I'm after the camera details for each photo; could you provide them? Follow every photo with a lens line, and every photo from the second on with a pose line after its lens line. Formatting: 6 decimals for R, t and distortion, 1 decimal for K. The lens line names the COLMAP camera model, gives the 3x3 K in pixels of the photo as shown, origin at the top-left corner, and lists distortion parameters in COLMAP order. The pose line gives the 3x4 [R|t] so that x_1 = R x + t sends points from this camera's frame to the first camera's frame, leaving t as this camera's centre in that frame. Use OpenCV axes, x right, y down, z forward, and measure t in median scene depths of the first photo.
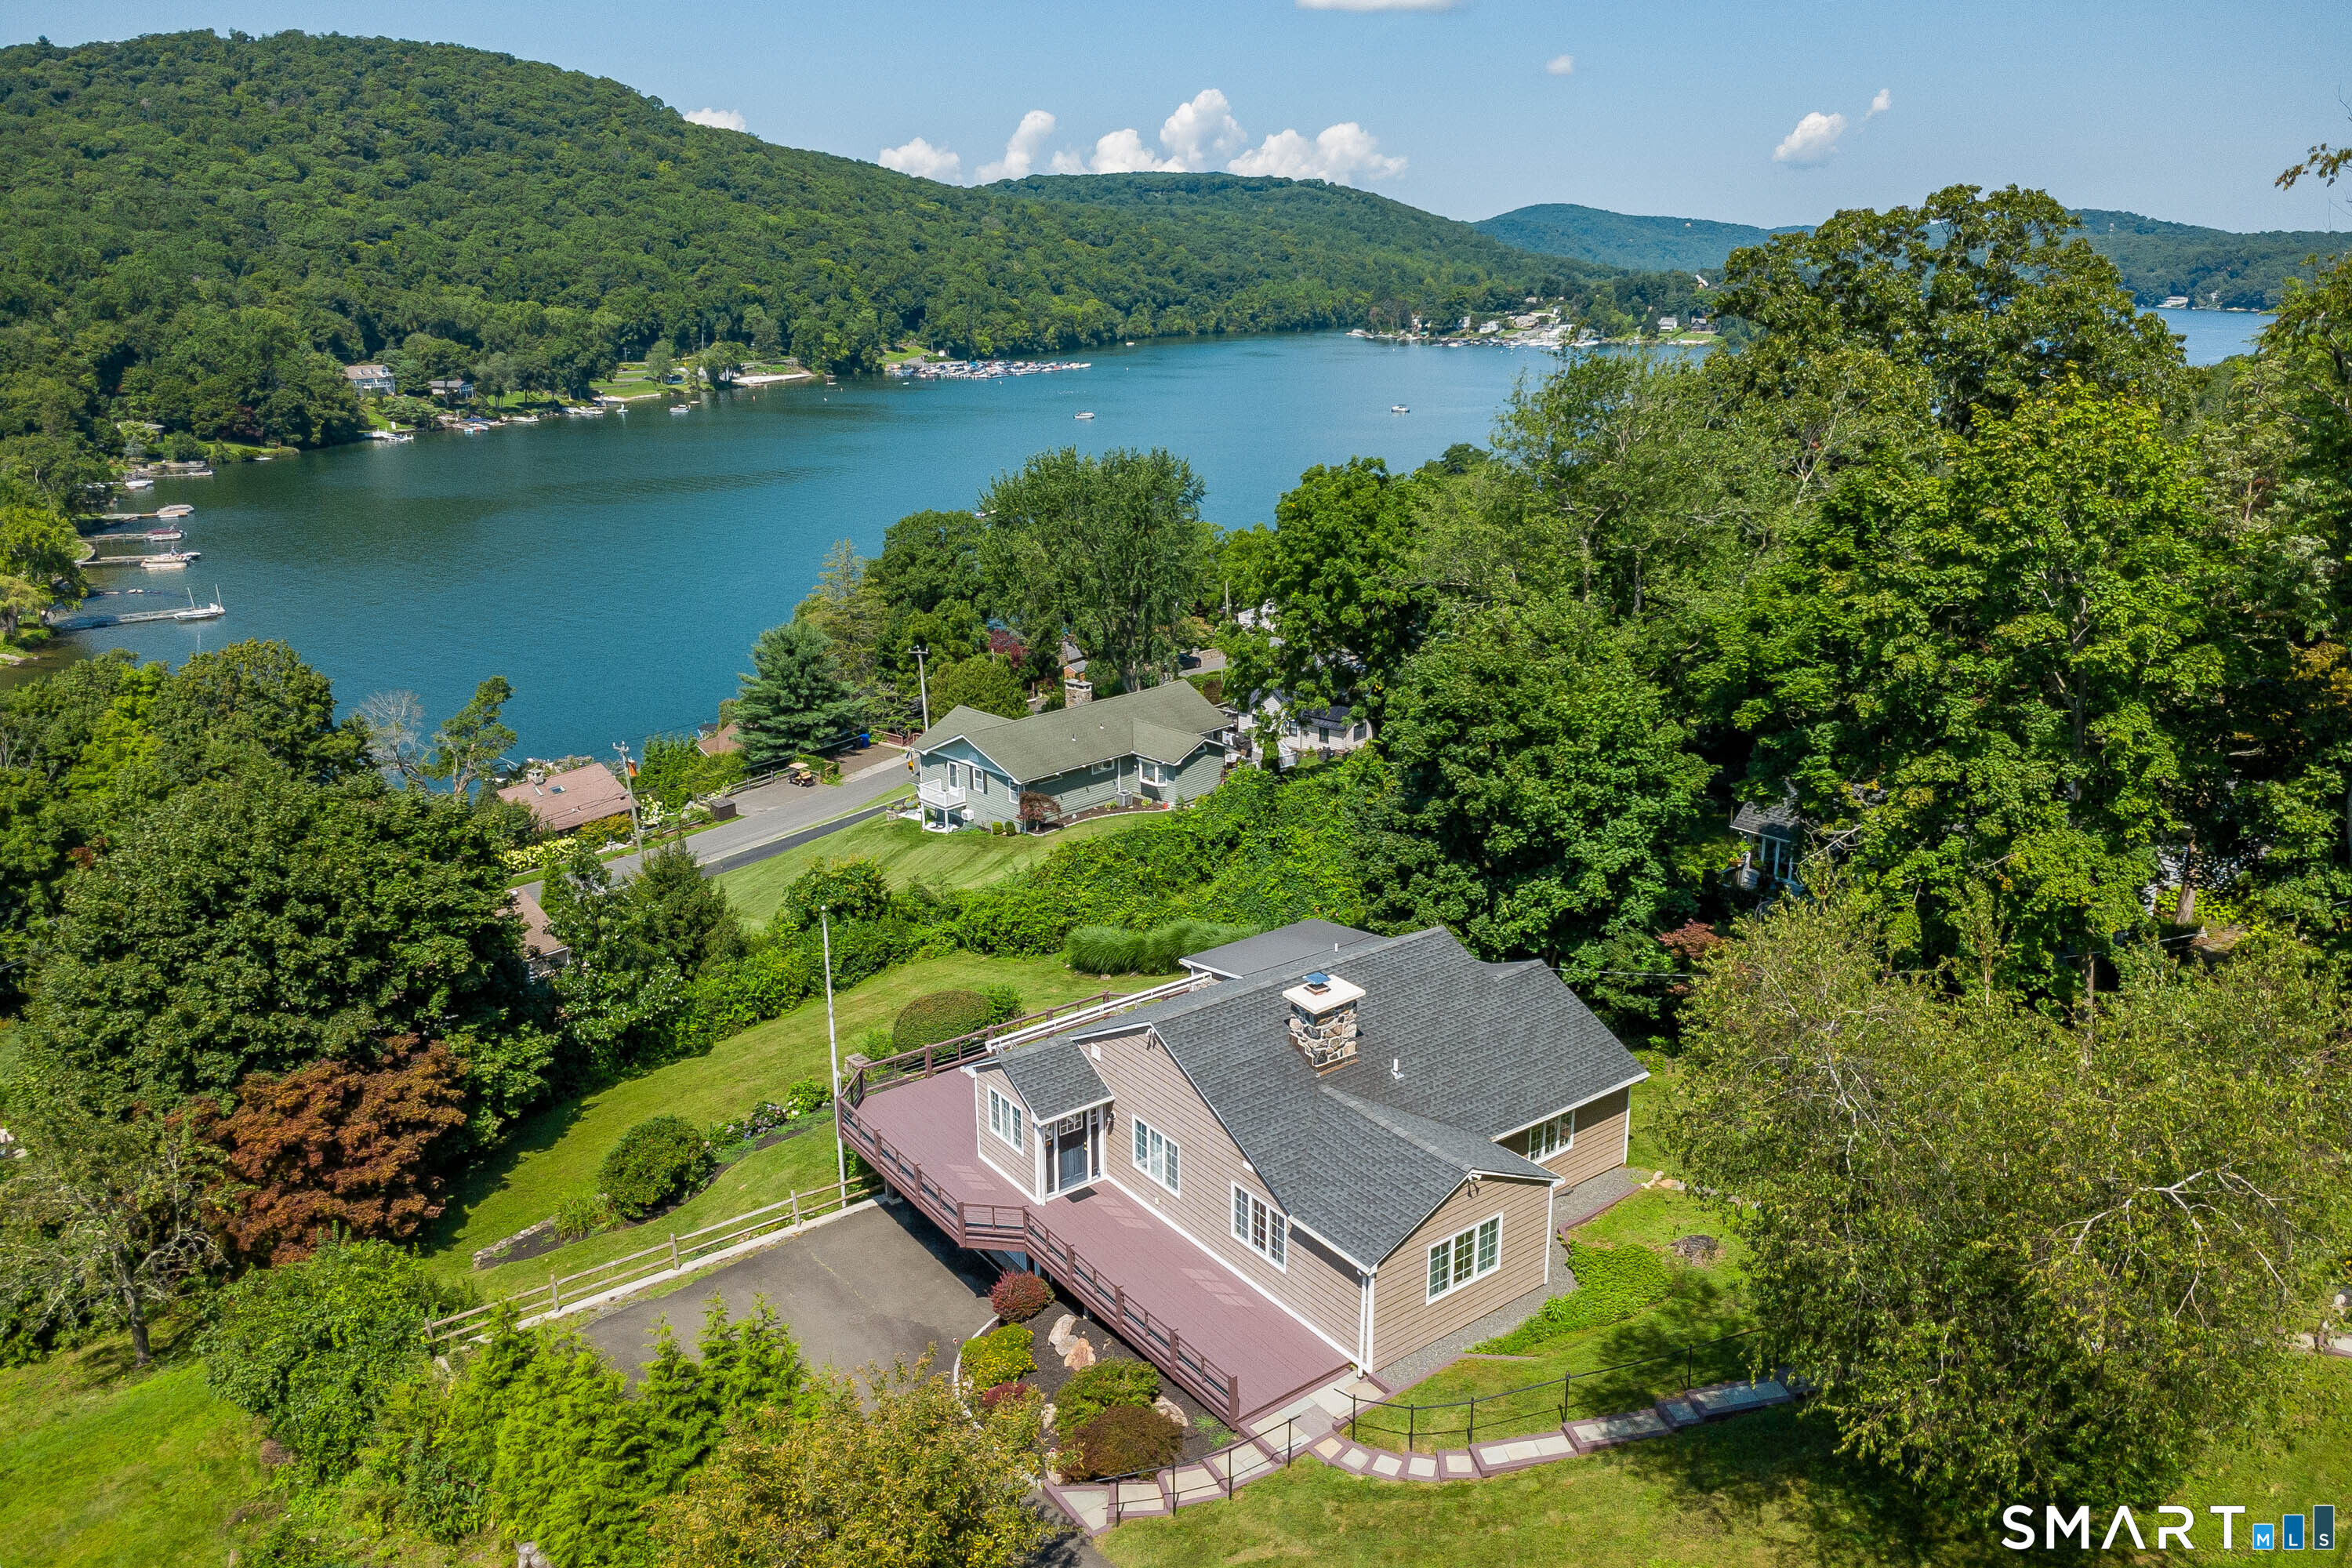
lens RADIAL K [[1618.4, 0, 1176.0], [0, 1618.4, 784.0], [0, 0, 1]] dist [0.003590, -0.003921]
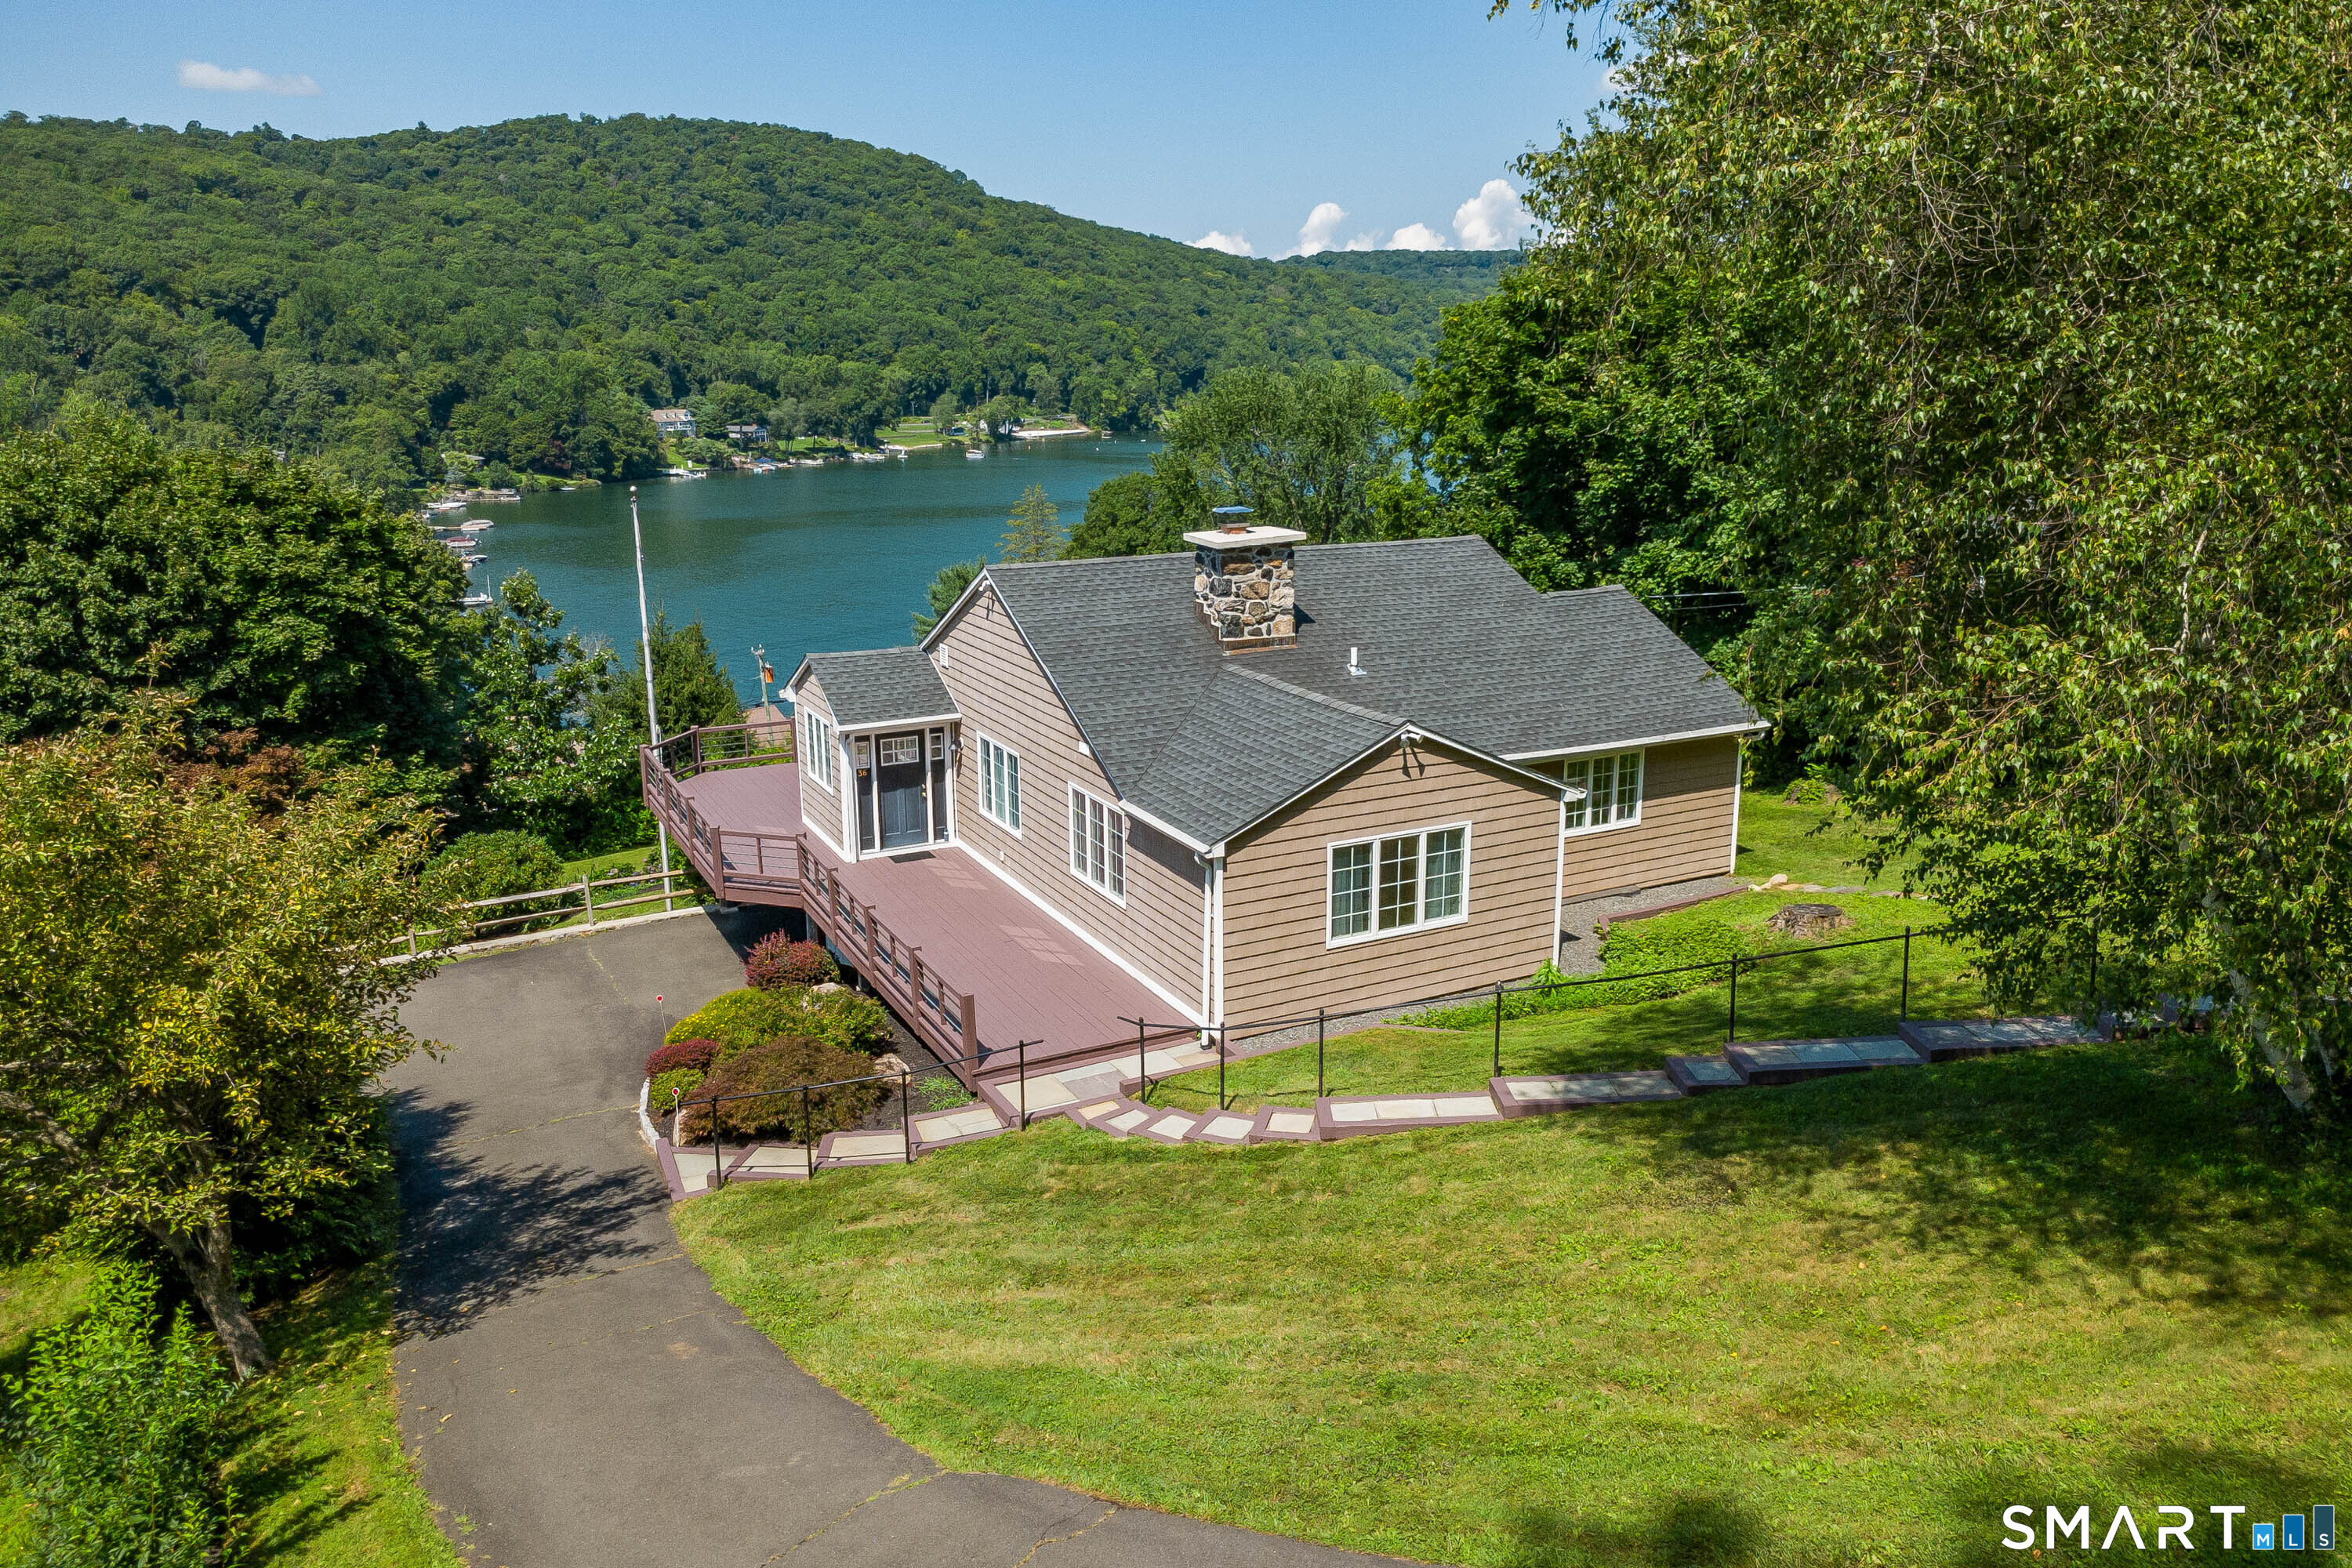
lens RADIAL K [[1645.1, 0, 1176.0], [0, 1645.1, 784.0], [0, 0, 1]] dist [-0.009861, 0.001031]
pose [[0.987010, 0.041958, -0.155085, 0.138469], [-0.047154, 0.998438, -0.029979, 0.202396], [0.153585, 0.036902, 0.987446, 0.267735]]
